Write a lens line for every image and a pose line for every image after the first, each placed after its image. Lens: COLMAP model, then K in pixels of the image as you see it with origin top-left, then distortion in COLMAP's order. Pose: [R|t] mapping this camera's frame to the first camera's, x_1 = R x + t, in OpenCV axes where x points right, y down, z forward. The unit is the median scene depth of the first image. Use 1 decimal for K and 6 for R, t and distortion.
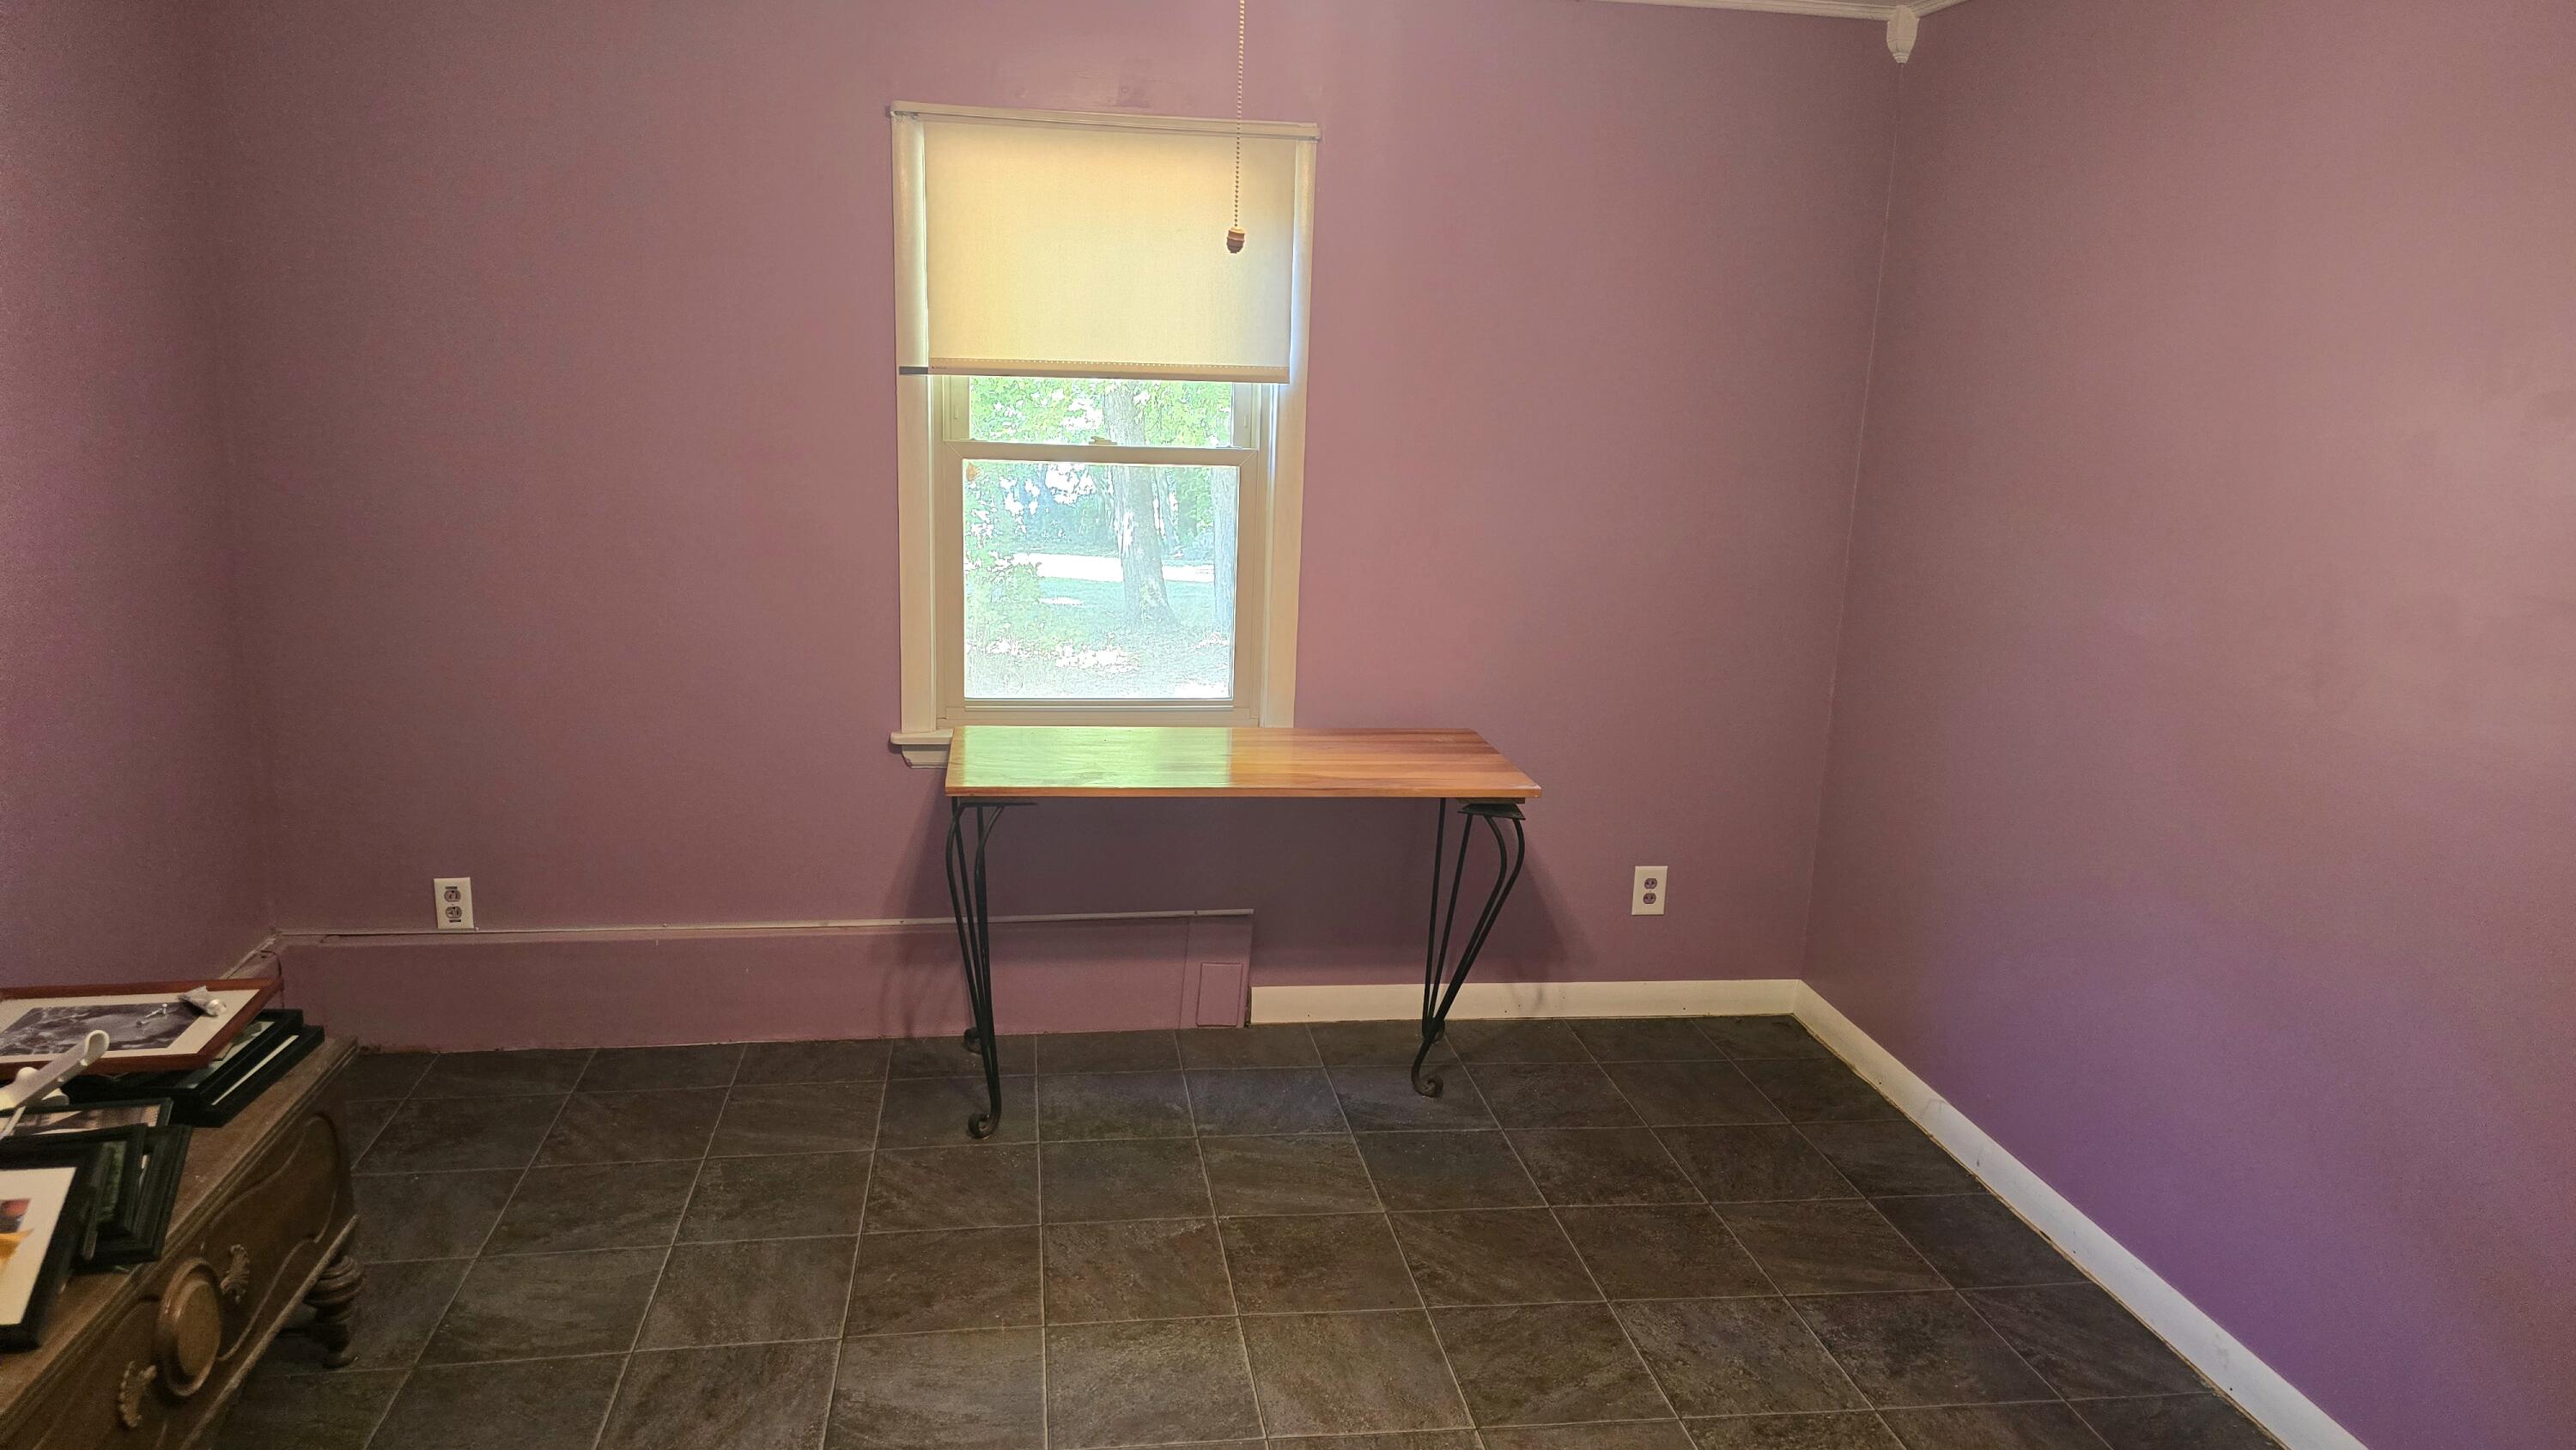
lens RADIAL K [[1737.2, 0, 1309.0], [0, 1737.2, 730.8], [0, 0, 1]] dist [0.044274, -0.046140]
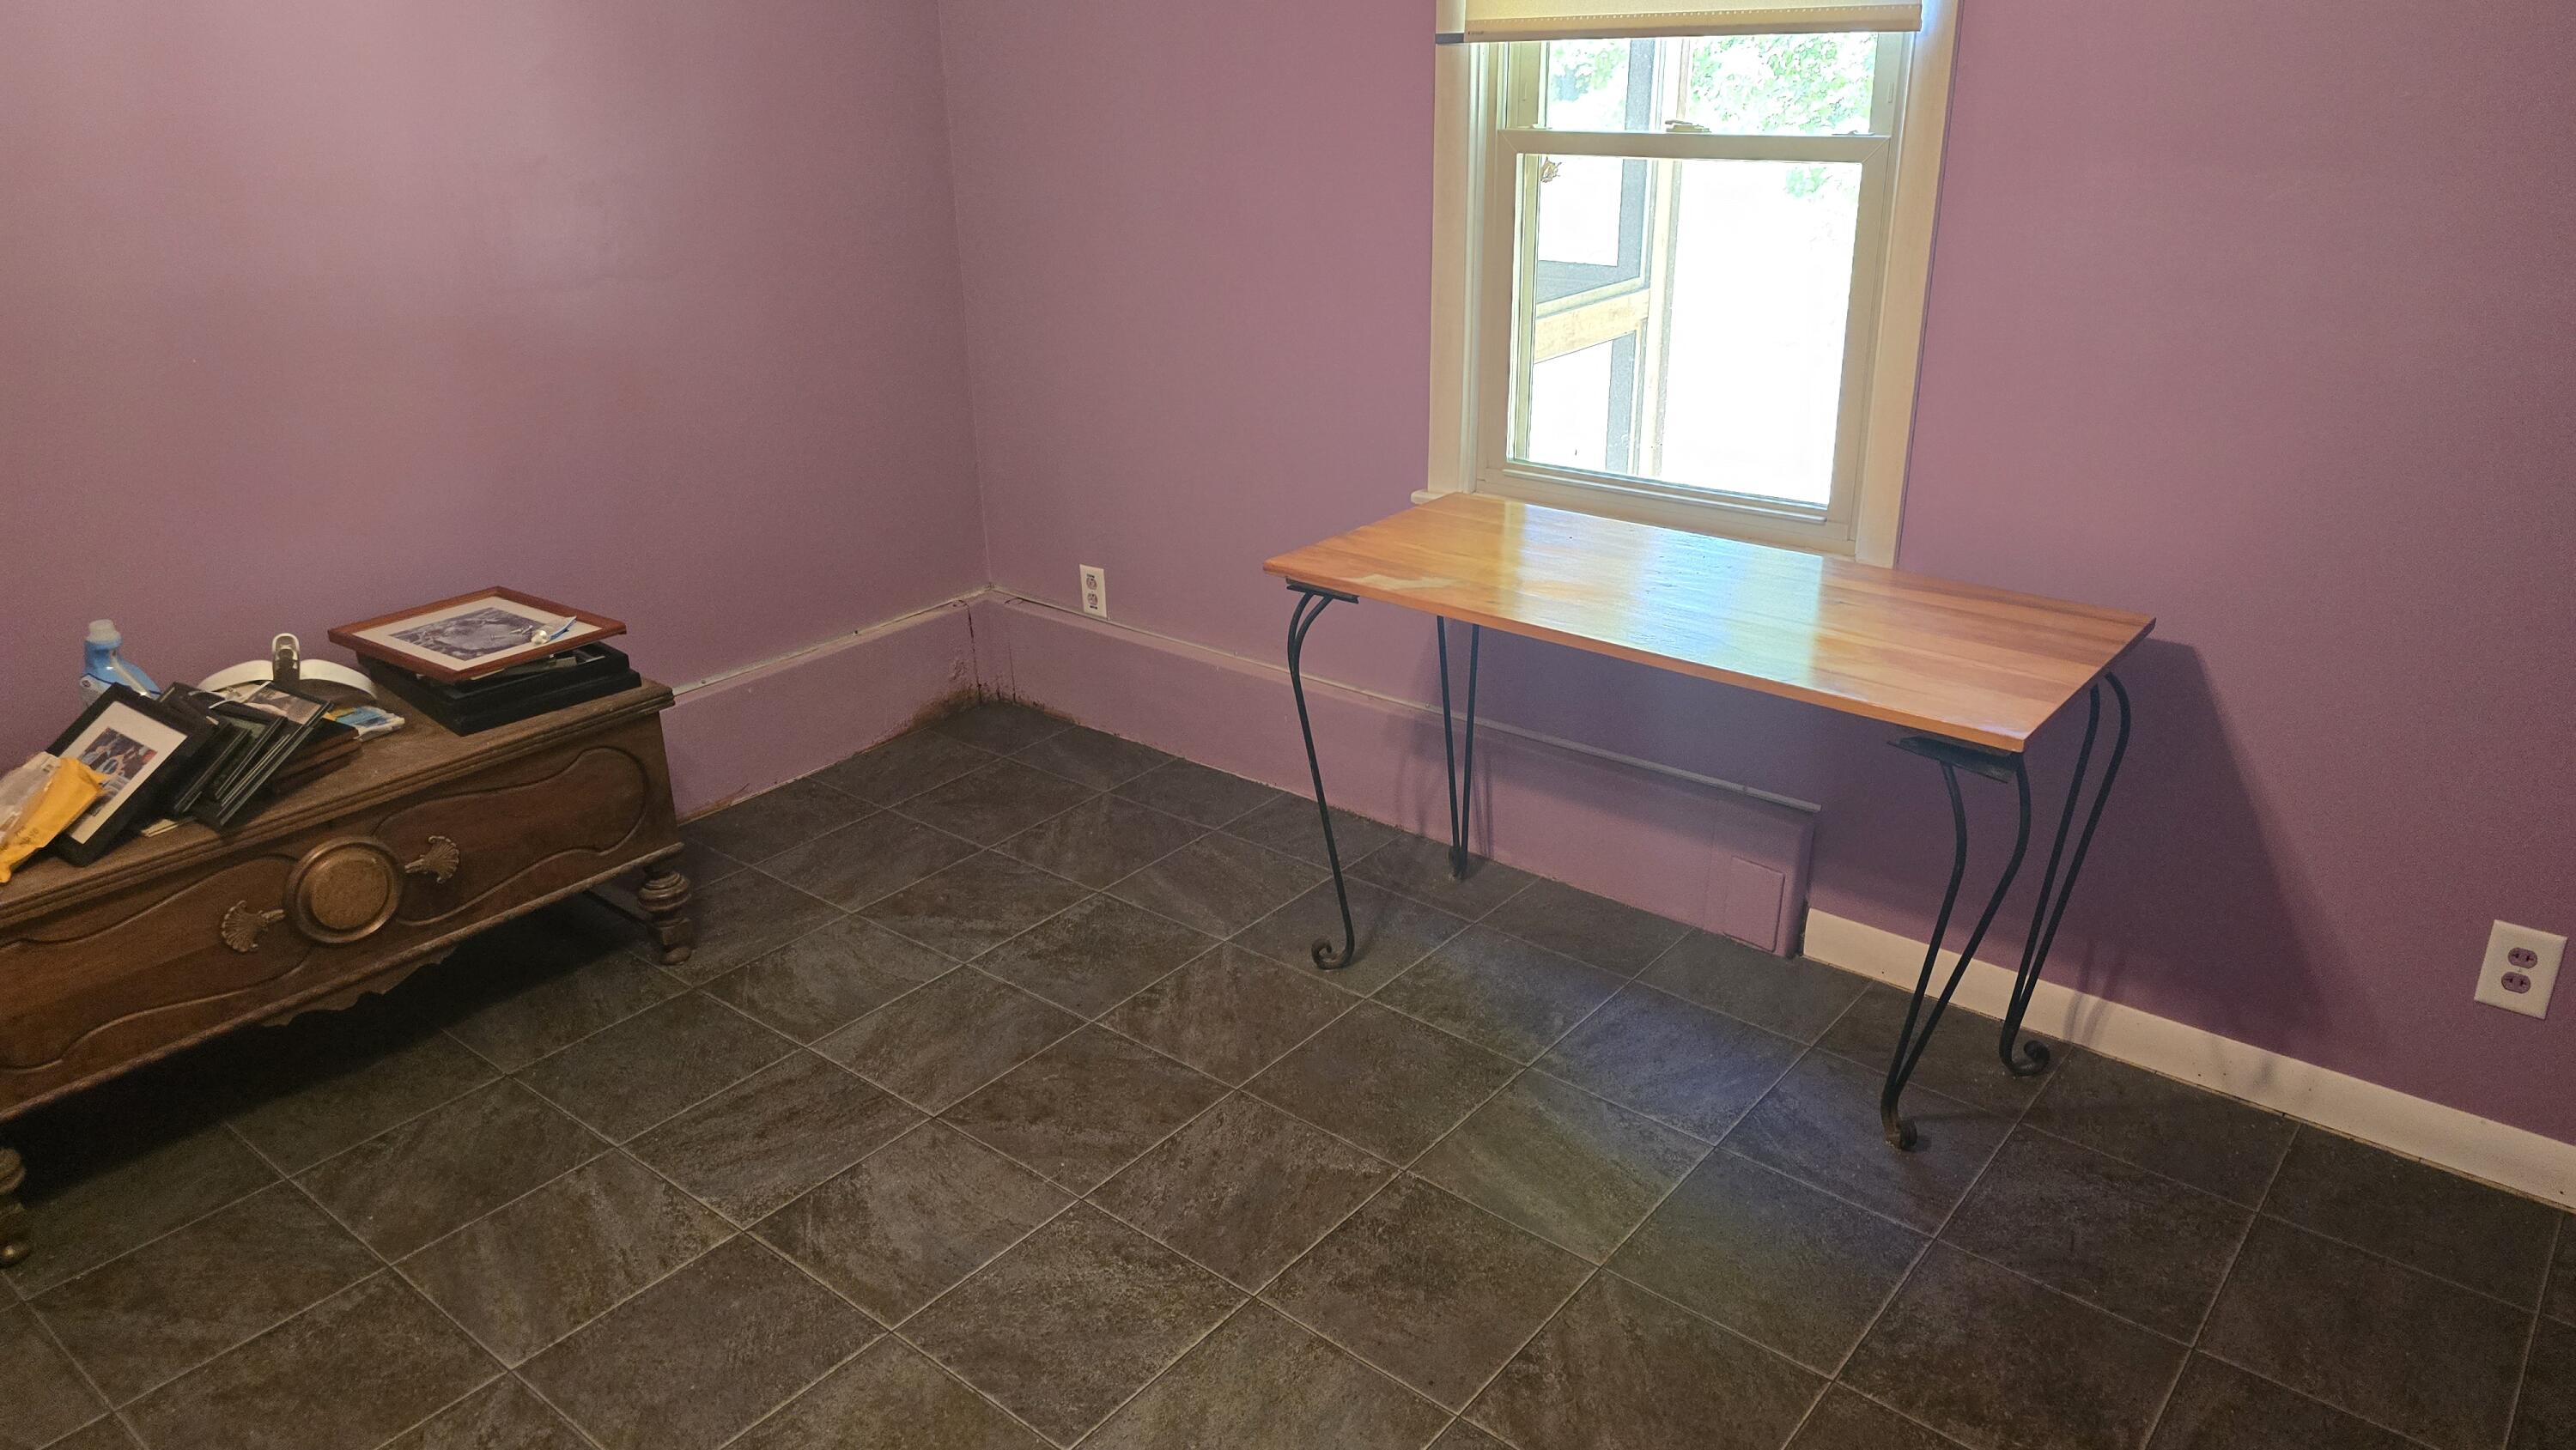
lens RADIAL K [[1737.2, 0, 1298.1], [0, 1737.2, 697.8], [0, 0, 1]] dist [0.044274, -0.046140]
pose [[0.655425, 0.228536, -0.719854, 0.368829], [-0.120135, 0.972532, 0.199372, -0.063618], [0.745645, -0.044194, 0.664877, 0.399294]]
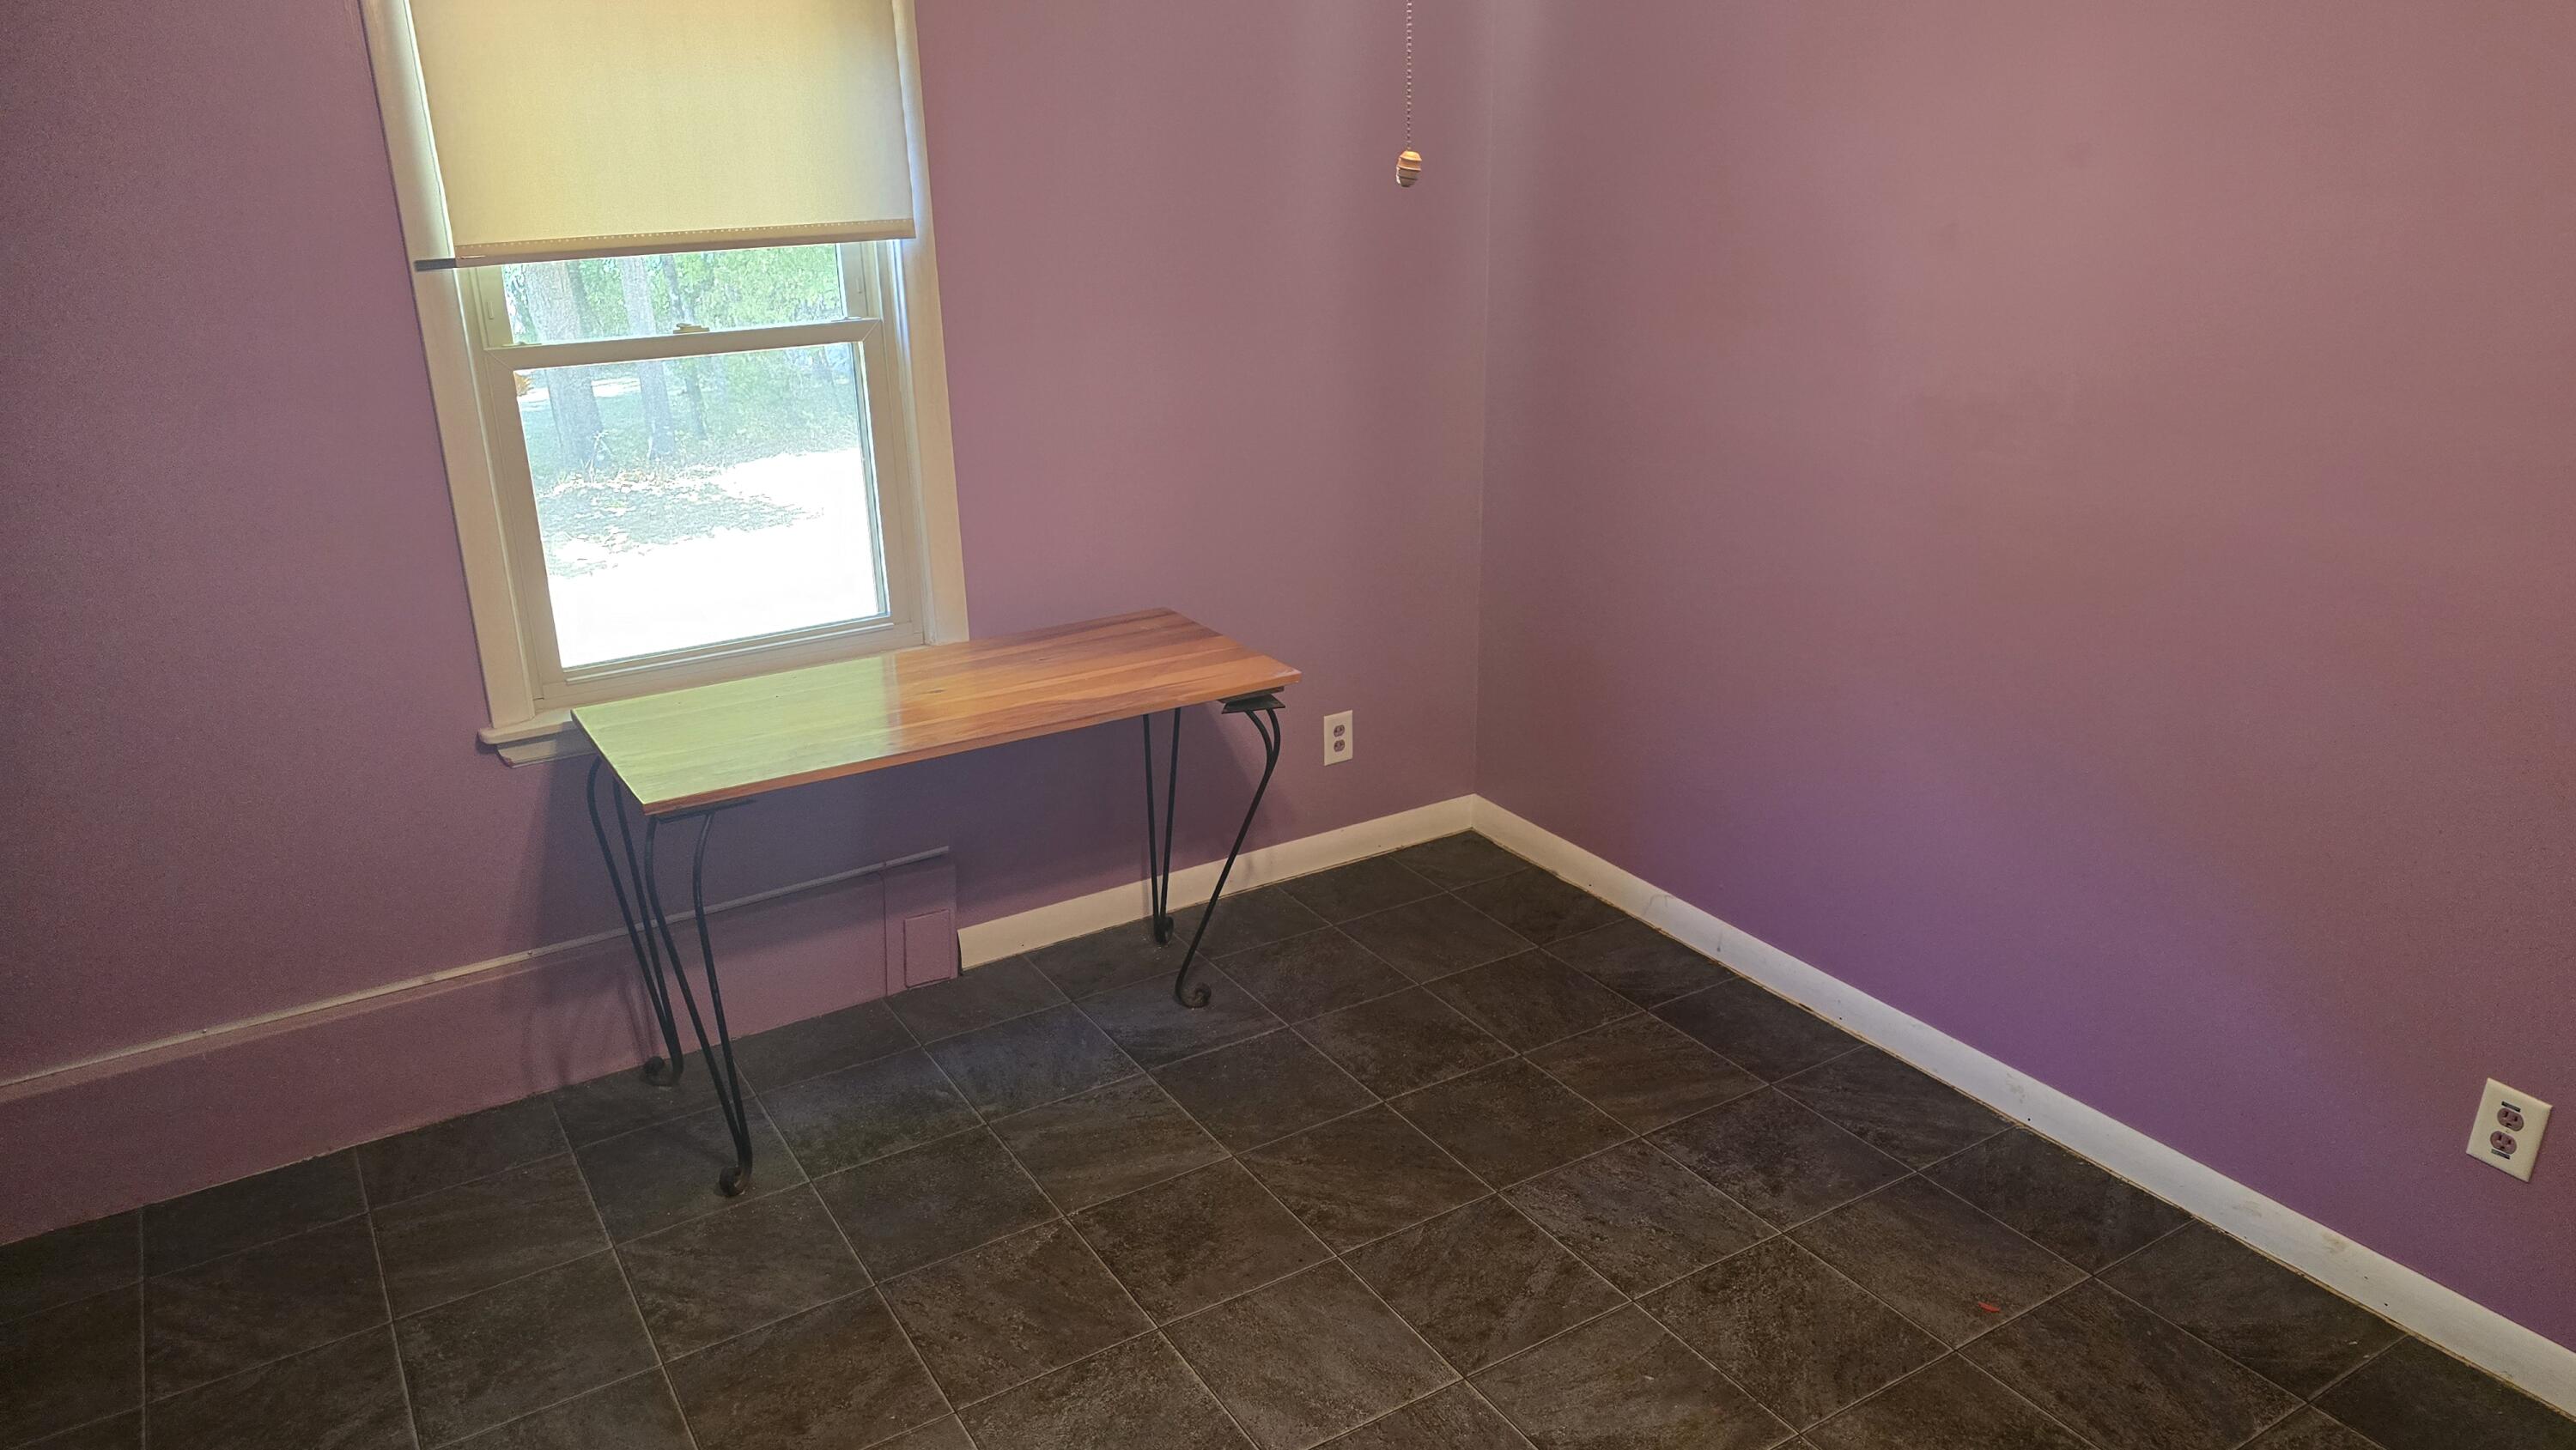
lens RADIAL K [[1737.2, 0, 1315.8], [0, 1737.2, 712.3], [0, 0, 1]] dist [0.044274, -0.046140]
pose [[0.917376, -0.178347, 0.355828, -0.179535], [0.132912, 0.979940, 0.148498, -0.076965], [-0.375174, -0.088935, 0.922678, 0.131623]]
